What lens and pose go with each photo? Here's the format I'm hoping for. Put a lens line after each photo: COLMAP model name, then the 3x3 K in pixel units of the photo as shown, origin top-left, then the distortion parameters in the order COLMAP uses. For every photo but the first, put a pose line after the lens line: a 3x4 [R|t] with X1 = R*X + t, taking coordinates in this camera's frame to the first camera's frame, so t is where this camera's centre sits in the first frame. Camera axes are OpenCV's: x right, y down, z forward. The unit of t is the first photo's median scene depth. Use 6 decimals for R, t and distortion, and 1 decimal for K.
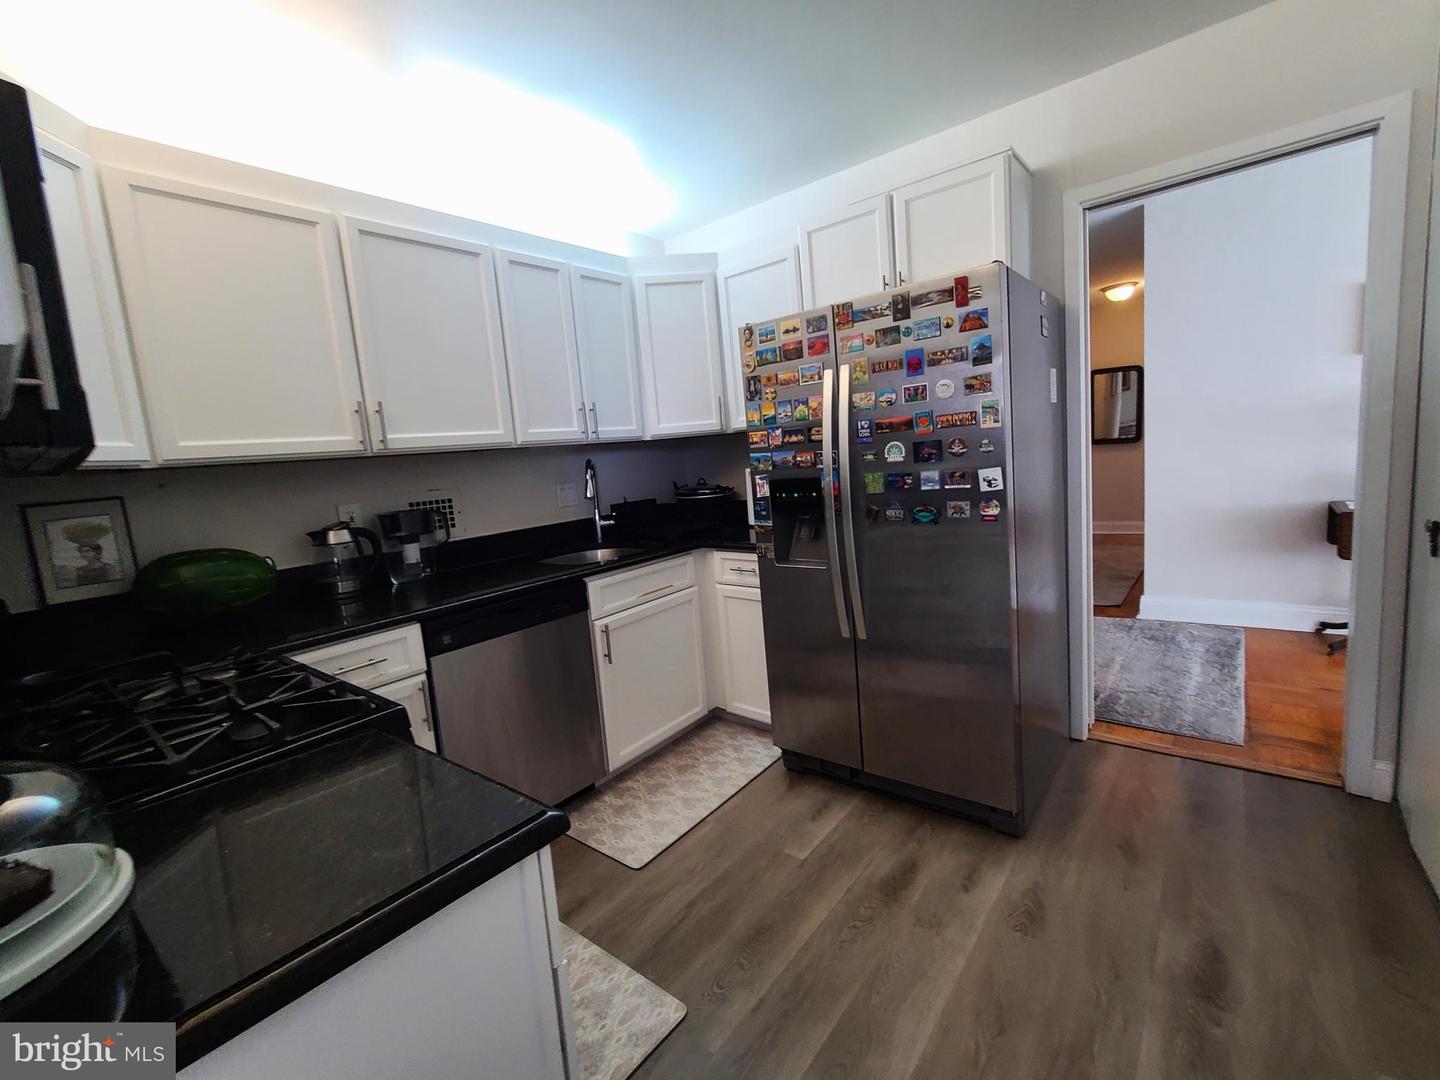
lens RADIAL K [[621.4, 0, 726.3], [0, 621.4, 534.9], [0, 0, 1]] dist [-0.001673, 0.000640]
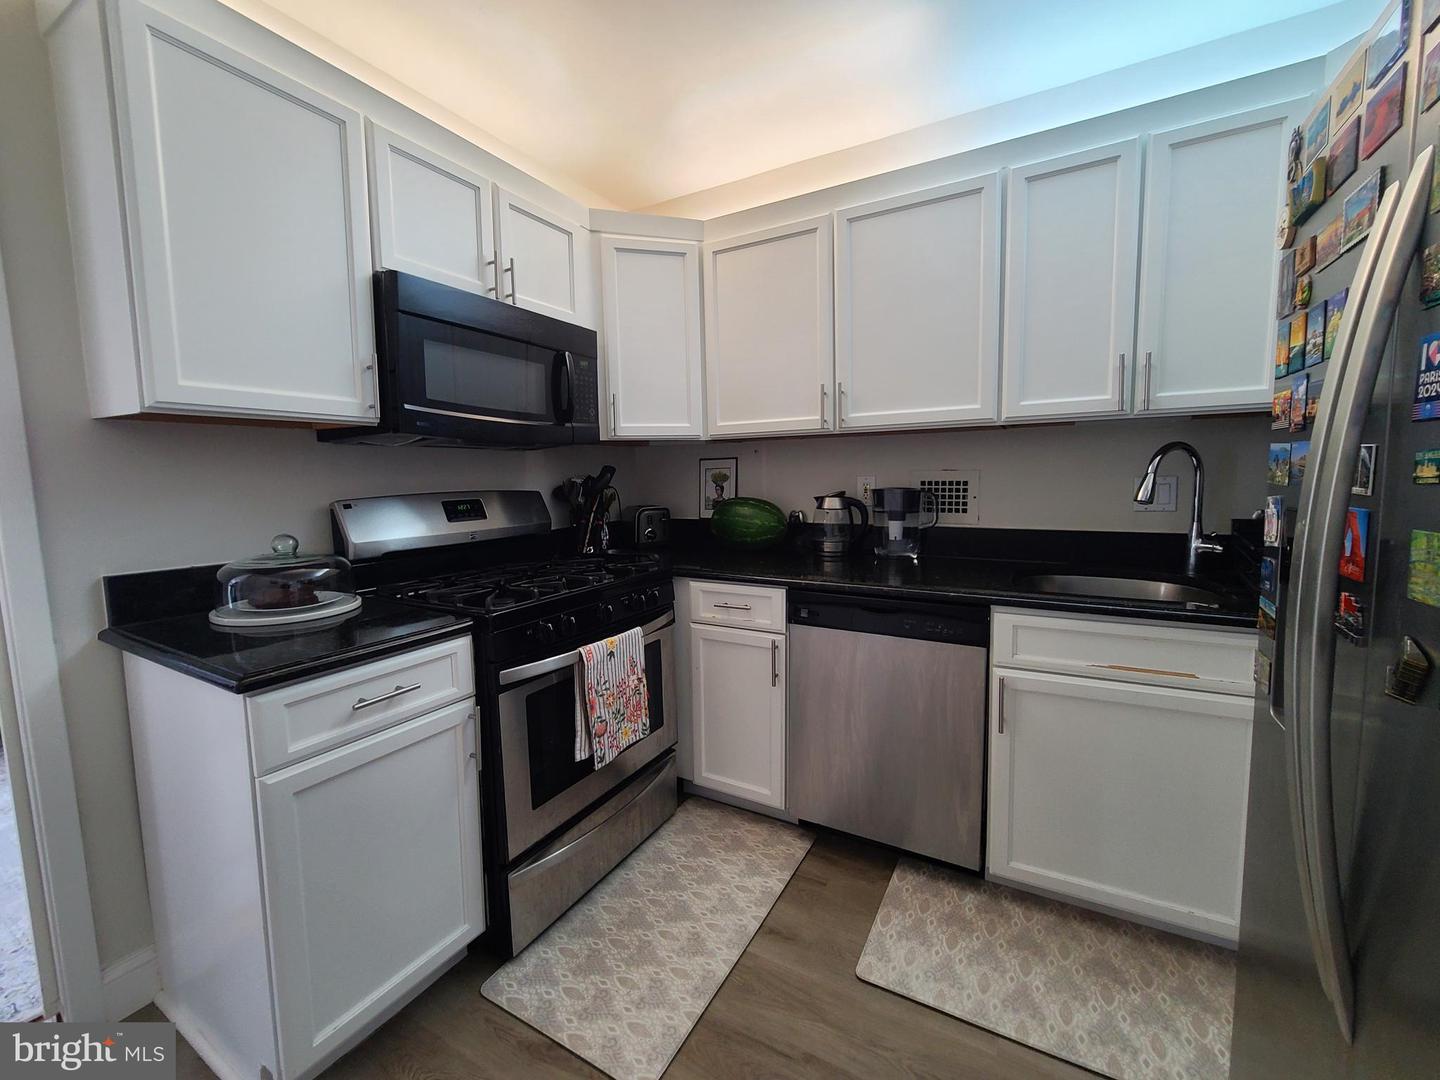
lens RADIAL K [[591.1, 0, 725.2], [0, 591.1, 532.5], [0, 0, 1]] dist [0.001497, 0.000027]
pose [[0.168397, 0.180233, -0.969102, 0.382965], [-0.125638, 0.979048, 0.160251, -0.087402], [0.977680, 0.094770, 0.187513, 0.555671]]
